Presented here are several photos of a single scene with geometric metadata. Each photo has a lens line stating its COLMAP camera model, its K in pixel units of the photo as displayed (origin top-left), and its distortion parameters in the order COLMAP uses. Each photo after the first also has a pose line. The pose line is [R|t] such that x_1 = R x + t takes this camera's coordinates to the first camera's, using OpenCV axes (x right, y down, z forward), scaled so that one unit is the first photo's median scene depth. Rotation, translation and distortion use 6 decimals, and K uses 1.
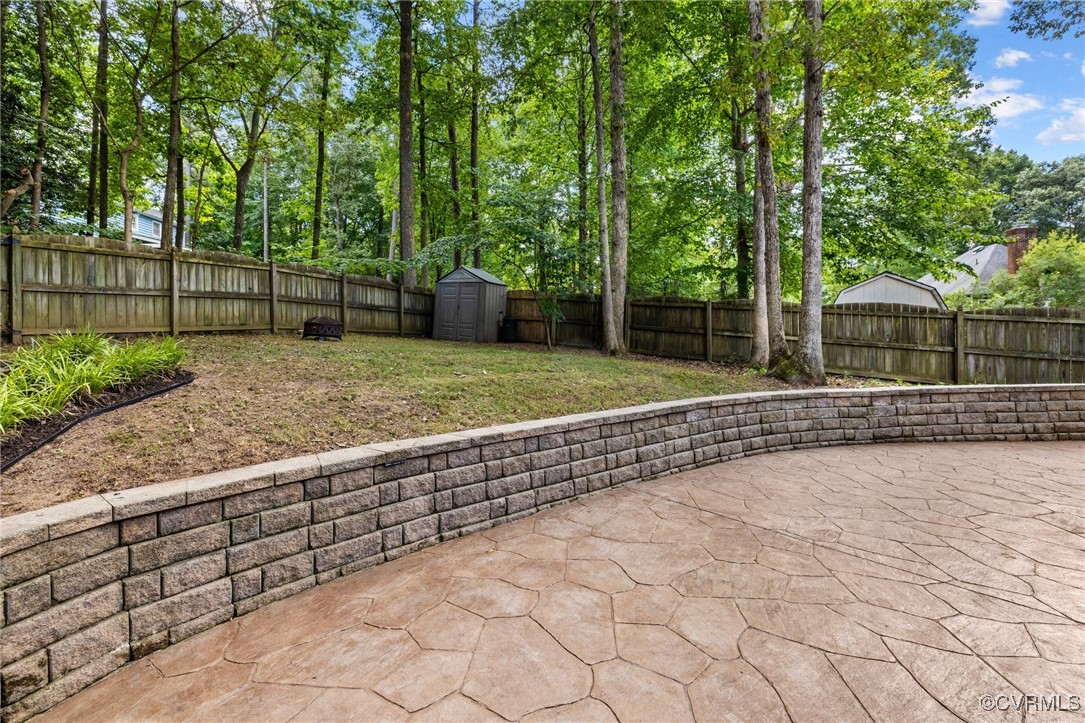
lens RADIAL K [[471.4, 0, 524.0], [0, 471.4, 332.2], [0, 0, 1]] dist [0.001626, -0.000076]
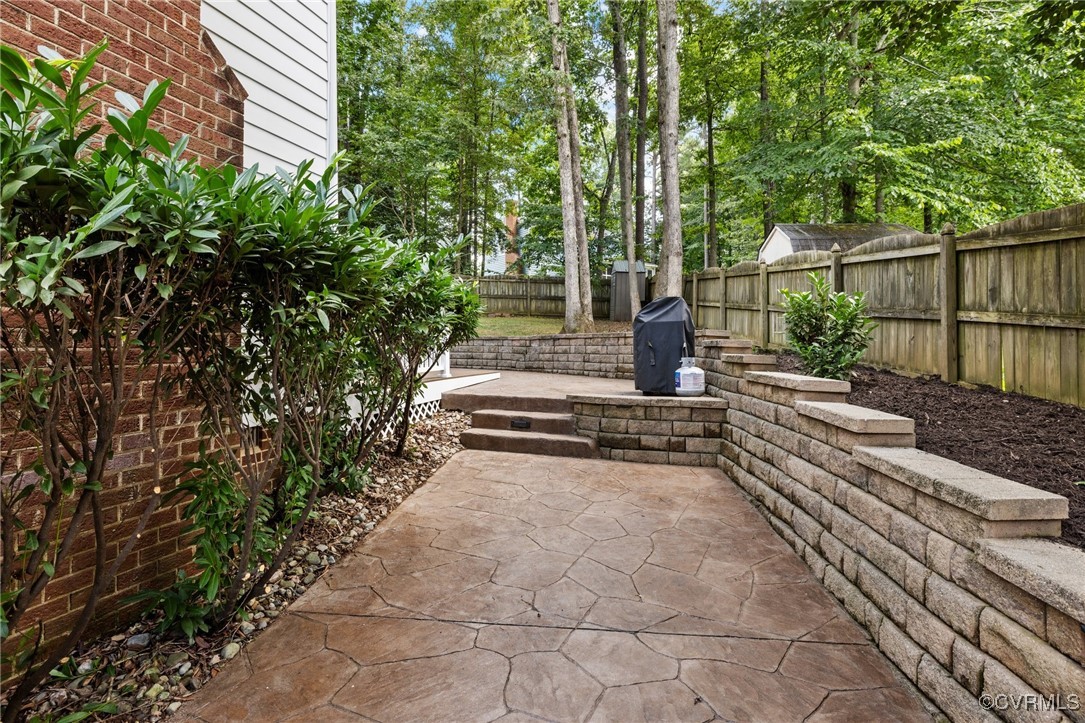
lens RADIAL K [[562.5, 0, 541.4], [0, 562.5, 326.9], [0, 0, 1]] dist [-0.001918, -0.000119]
pose [[0.544470, -0.014334, -0.838658, 1.688673], [0.004162, 0.999888, -0.014388, 0.091641], [0.838770, 0.004344, 0.544468, 0.060323]]
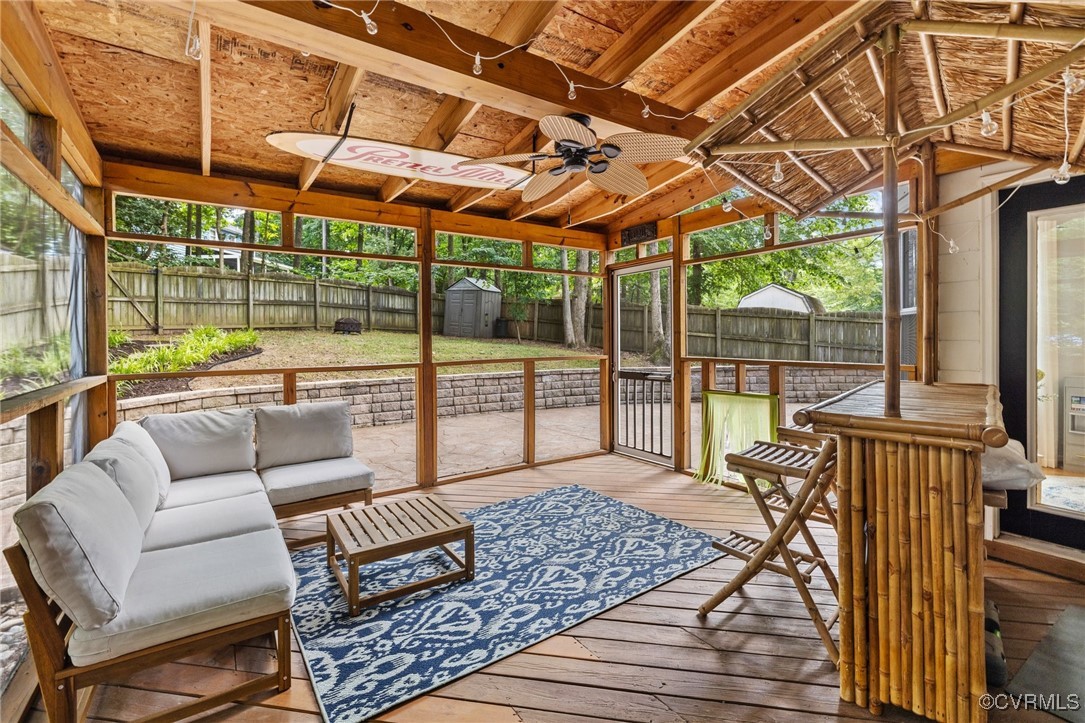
lens RADIAL K [[480.7, 0, 538.2], [0, 480.7, 335.7], [0, 0, 1]] dist [-0.000396, 0.000034]
pose [[0.995956, 0.003958, -0.089757, 0.299985], [-0.003370, 0.999972, 0.006698, 0.010395], [0.089781, -0.006368, 0.995941, -0.428981]]
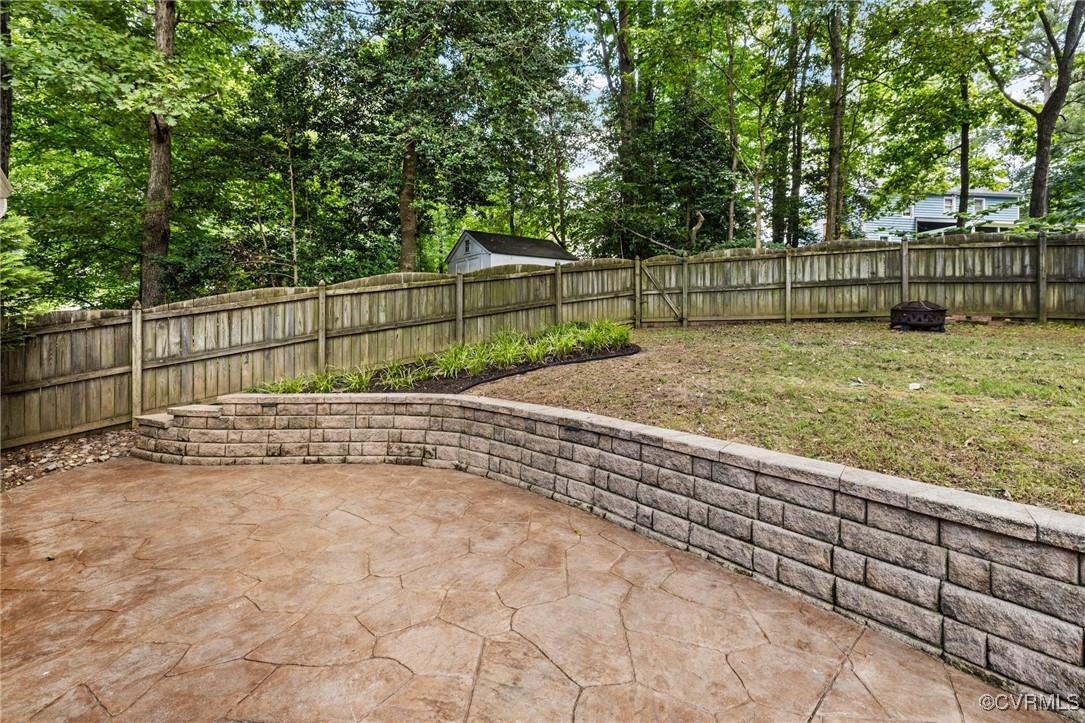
lens RADIAL K [[478.0, 0, 542.1], [0, 478.0, 320.2], [0, 0, 1]] dist [0.003376, 0.000401]
pose [[0.074058, 0.006707, -0.997231, 0.375893], [-0.001380, 0.999977, 0.006623, -0.005076], [0.997253, 0.000886, 0.074065, 0.324857]]
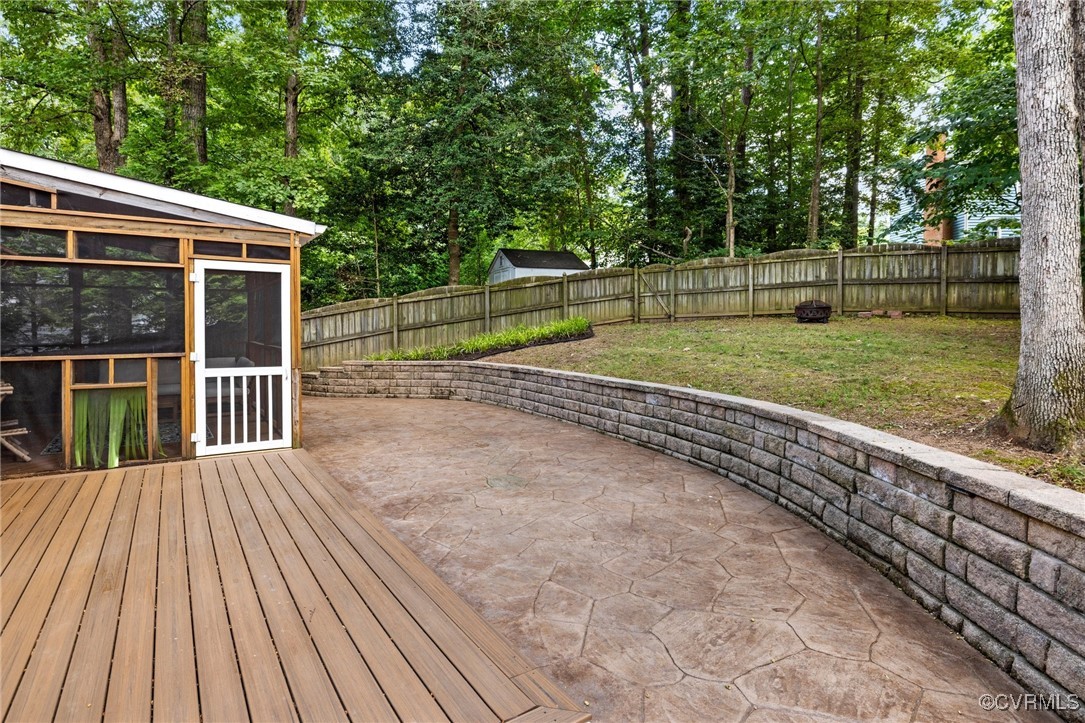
lens RADIAL K [[562.5, 0, 541.4], [0, 562.5, 326.9], [0, 0, 1]] dist [-0.001918, -0.000119]
pose [[-0.104639, 0.018725, -0.994334, 1.004189], [0.009585, 0.999795, 0.017819, -0.001228], [0.994464, -0.007666, -0.104797, 0.562182]]
